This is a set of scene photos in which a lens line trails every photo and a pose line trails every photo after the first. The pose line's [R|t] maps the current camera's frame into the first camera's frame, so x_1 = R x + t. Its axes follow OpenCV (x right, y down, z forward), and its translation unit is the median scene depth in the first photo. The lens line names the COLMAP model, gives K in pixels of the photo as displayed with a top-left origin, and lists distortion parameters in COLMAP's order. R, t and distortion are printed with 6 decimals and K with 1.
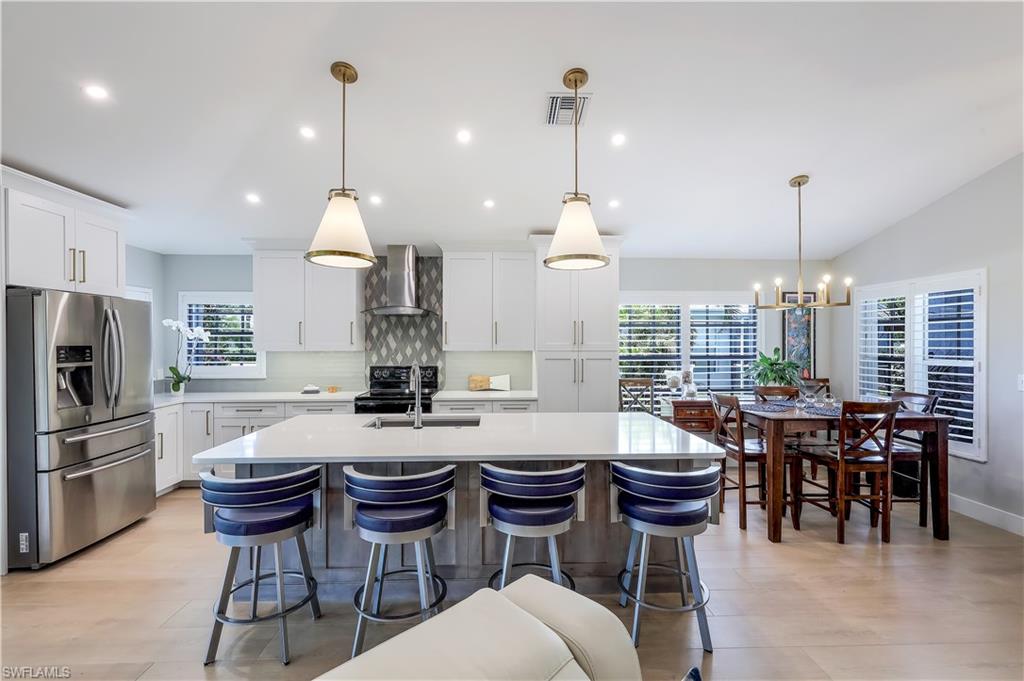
lens RADIAL K [[448.6, 0, 511.8], [0, 448.6, 343.4], [0, 0, 1]] dist [0.001210, -0.000258]
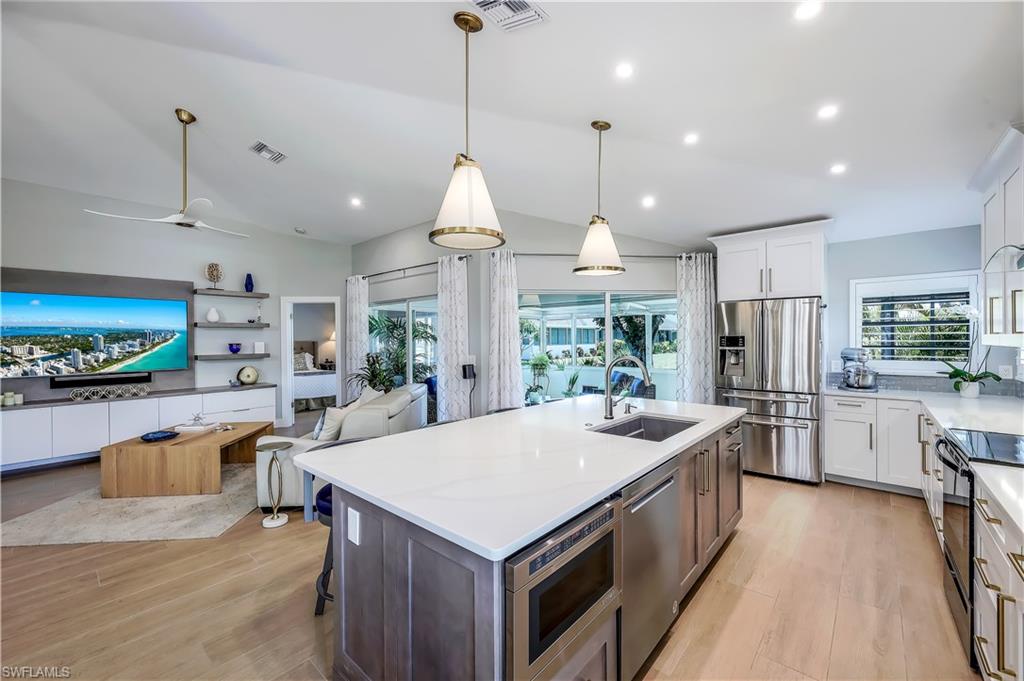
lens RADIAL K [[413.0, 0, 509.8], [0, 413.0, 339.5], [0, 0, 1]] dist [0.001118, 0.000156]
pose [[-0.686114, 0.011044, -0.727410, 0.356900], [0.004476, 0.999930, 0.010960, -0.002457], [0.727480, 0.004264, -0.686116, 0.853460]]
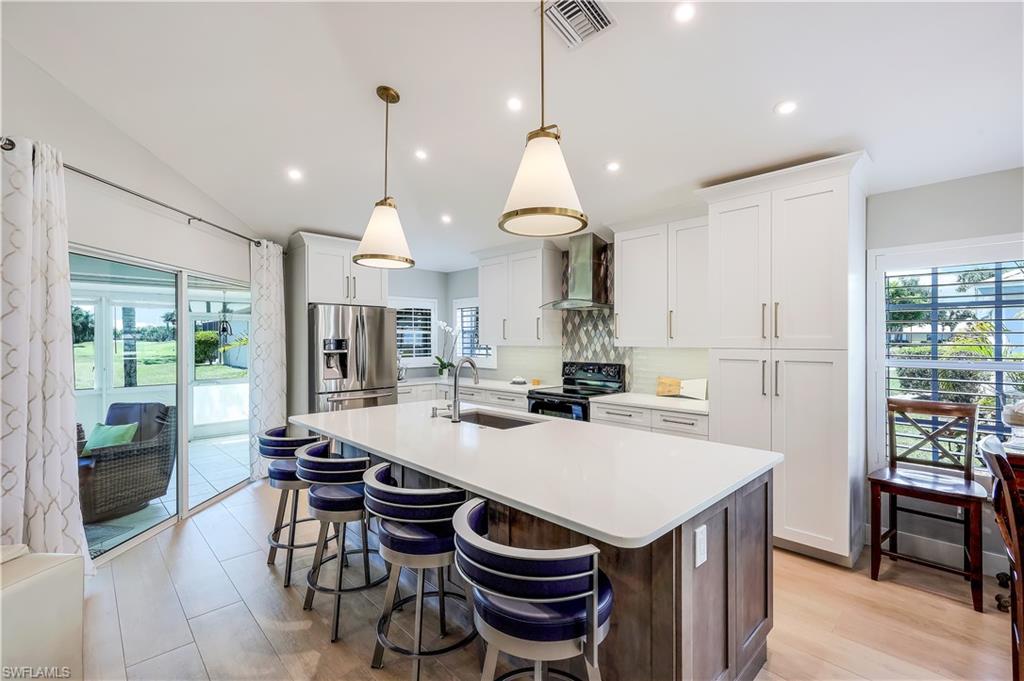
lens RADIAL K [[448.6, 0, 516.0], [0, 448.6, 341.0], [0, 0, 1]] dist [0.001210, -0.000258]
pose [[0.673123, -0.000310, -0.739530, 0.352368], [-0.002359, 0.999994, -0.002566, 0.008055], [0.739527, 0.003472, 0.673118, 0.252676]]
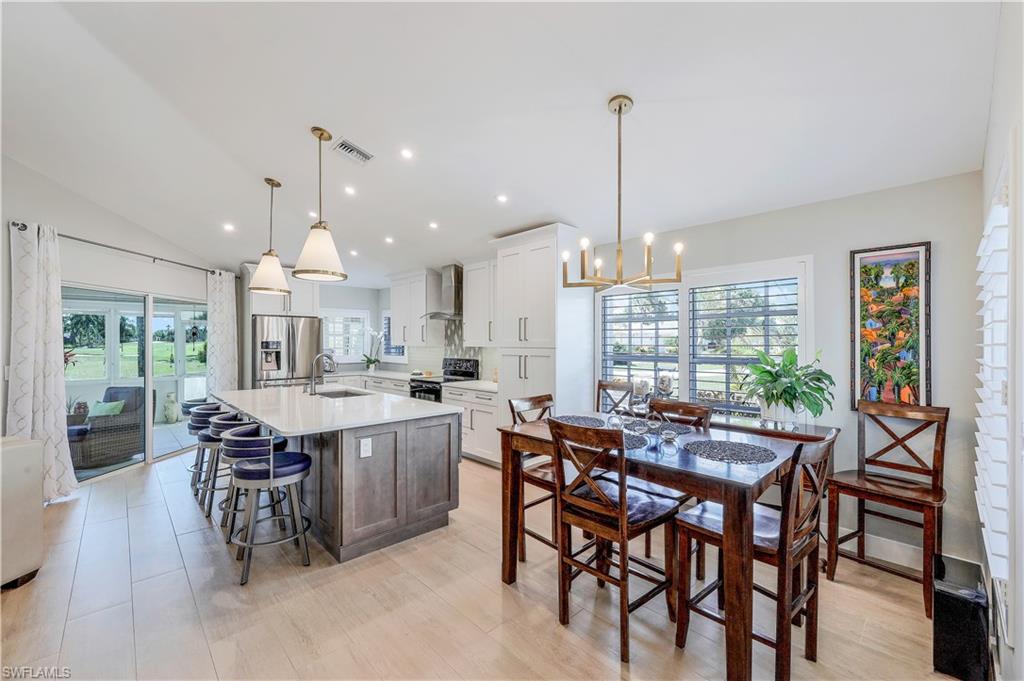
lens RADIAL K [[413.0, 0, 513.5], [0, 413.0, 341.7], [0, 0, 1]] dist [0.001118, 0.000156]
pose [[0.665617, -0.001178, -0.746292, 0.751622], [-0.003582, 0.999982, -0.004773, 0.007205], [0.746285, 0.005851, 0.665601, 0.333041]]
